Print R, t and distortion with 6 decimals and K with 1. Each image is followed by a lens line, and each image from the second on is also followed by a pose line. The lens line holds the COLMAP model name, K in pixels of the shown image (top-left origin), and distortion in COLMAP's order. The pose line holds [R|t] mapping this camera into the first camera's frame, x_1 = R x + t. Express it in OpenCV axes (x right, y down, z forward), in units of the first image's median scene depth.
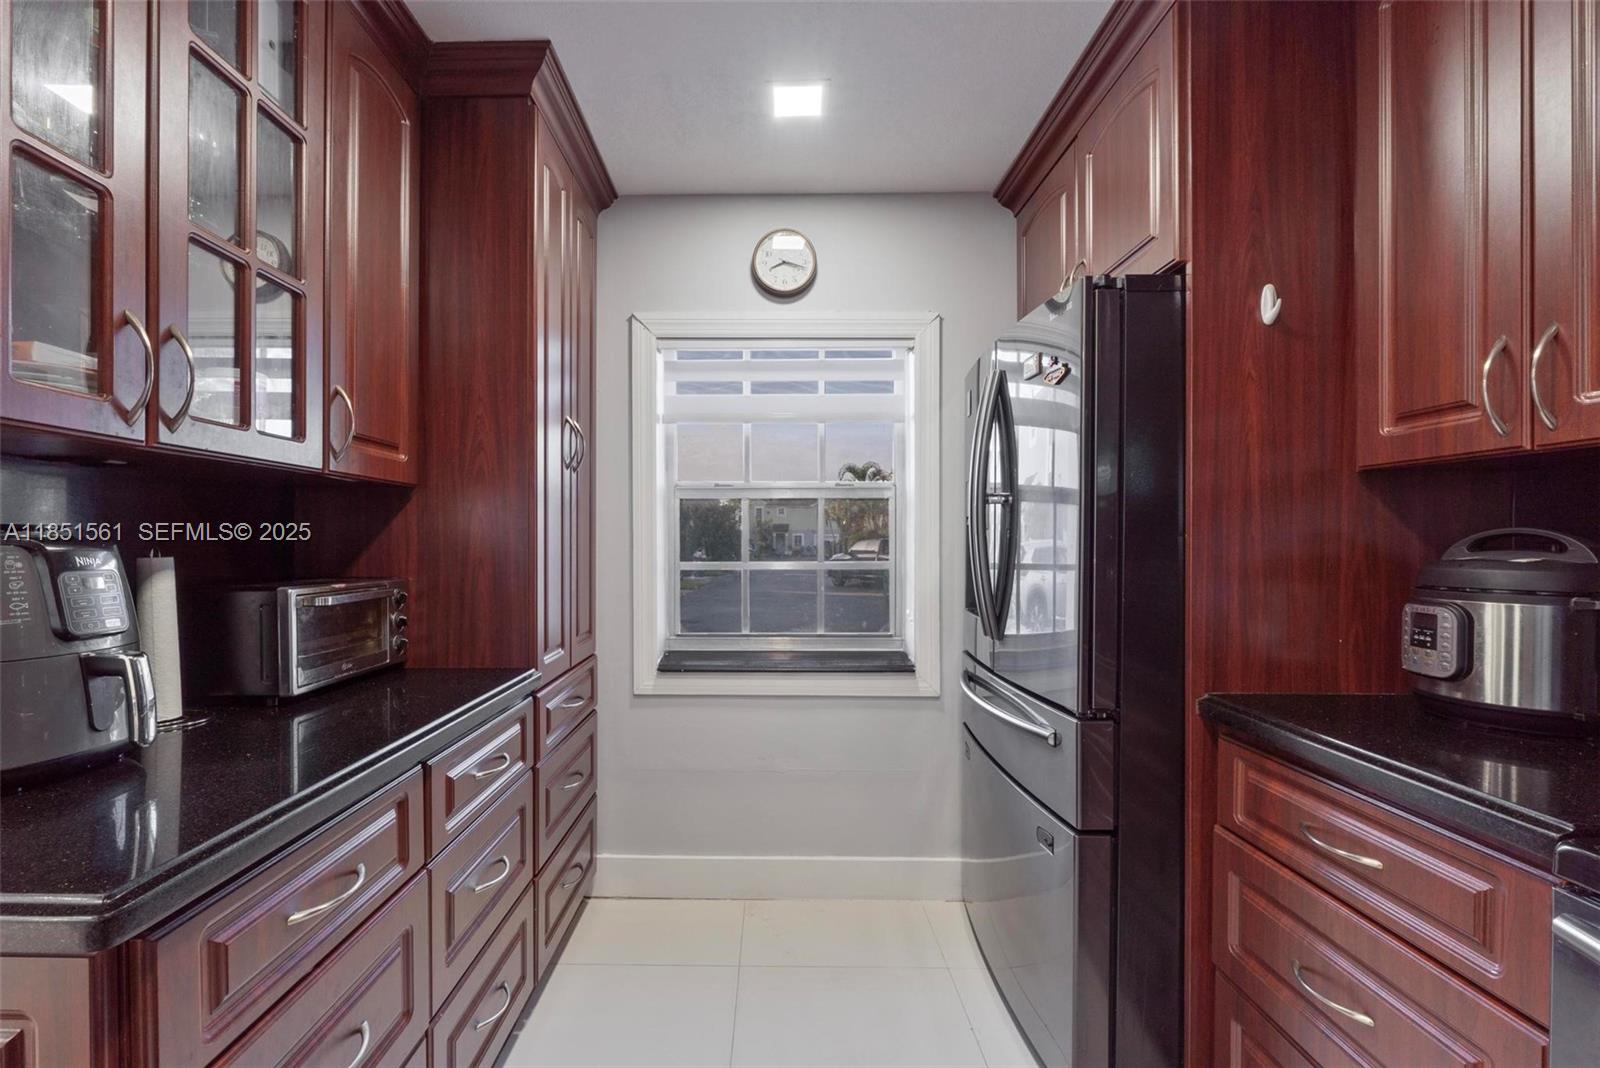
lens RADIAL K [[707.7, 0, 775.6], [0, 707.7, 549.4], [0, 0, 1]] dist [-0.001374, -0.000531]
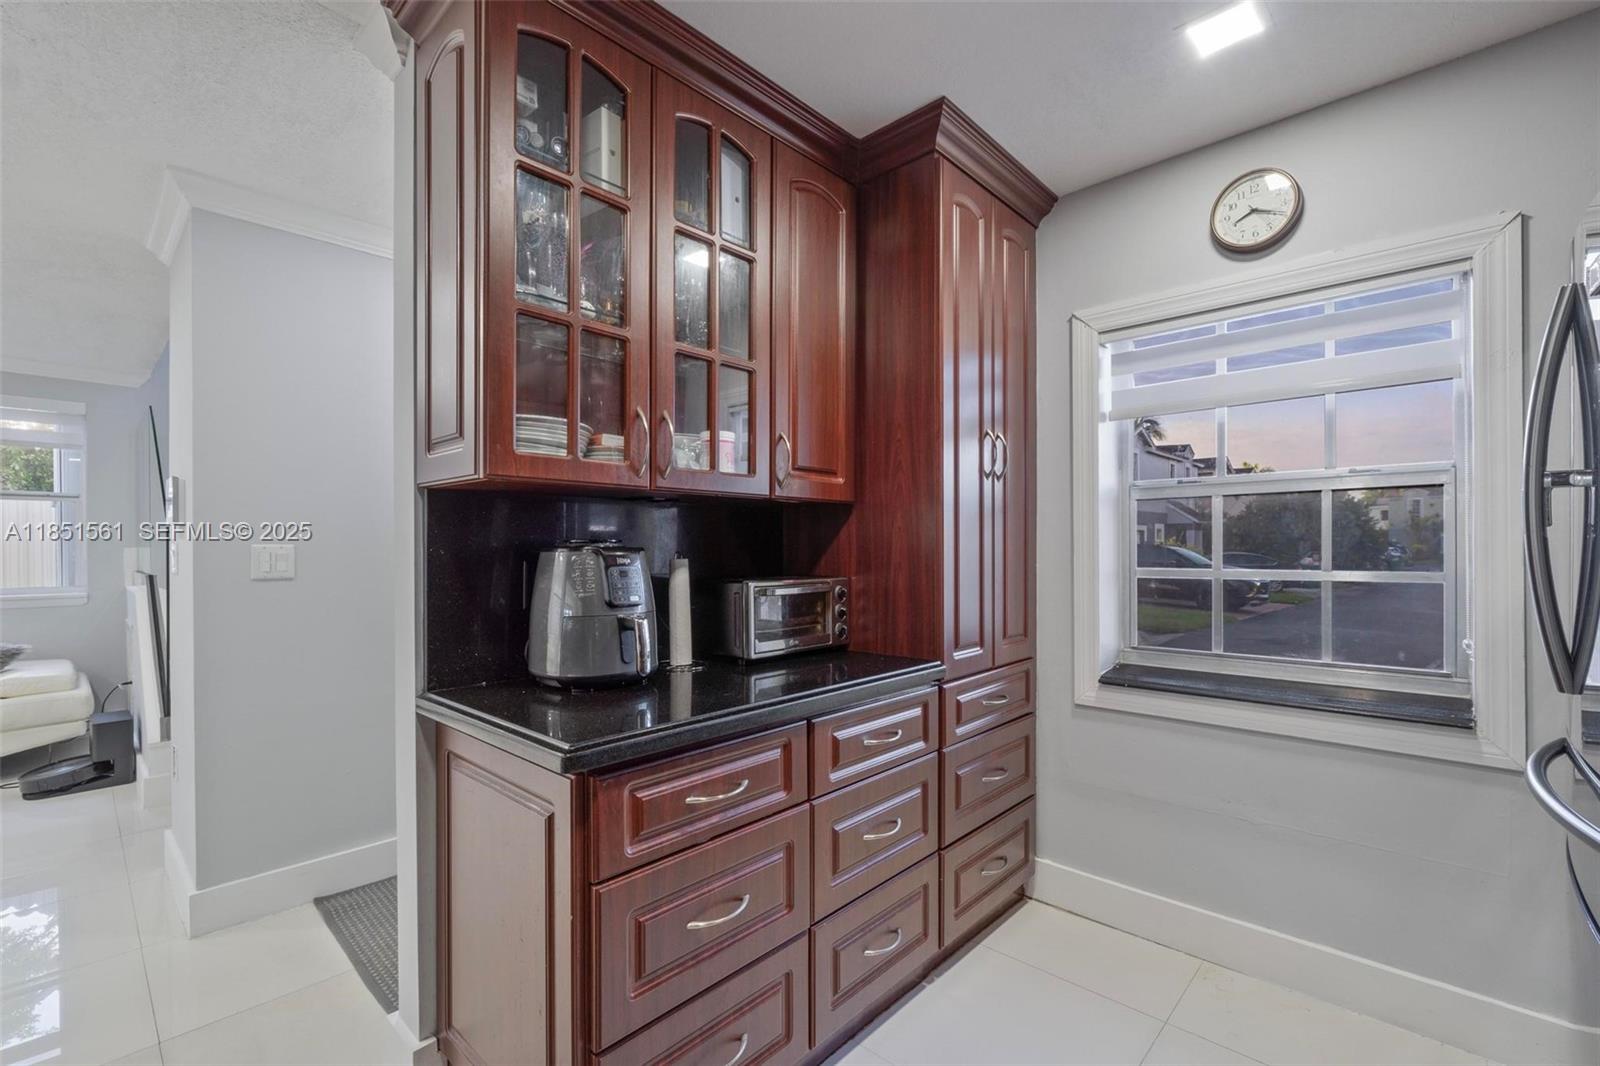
lens RADIAL K [[707.7, 0, 775.6], [0, 707.7, 548.4], [0, 0, 1]] dist [-0.001374, -0.000531]
pose [[0.729137, -0.003399, -0.684359, 0.229471], [-0.002075, 0.999972, -0.007177, -0.000675], [0.684365, 0.006653, 0.729110, 0.012186]]
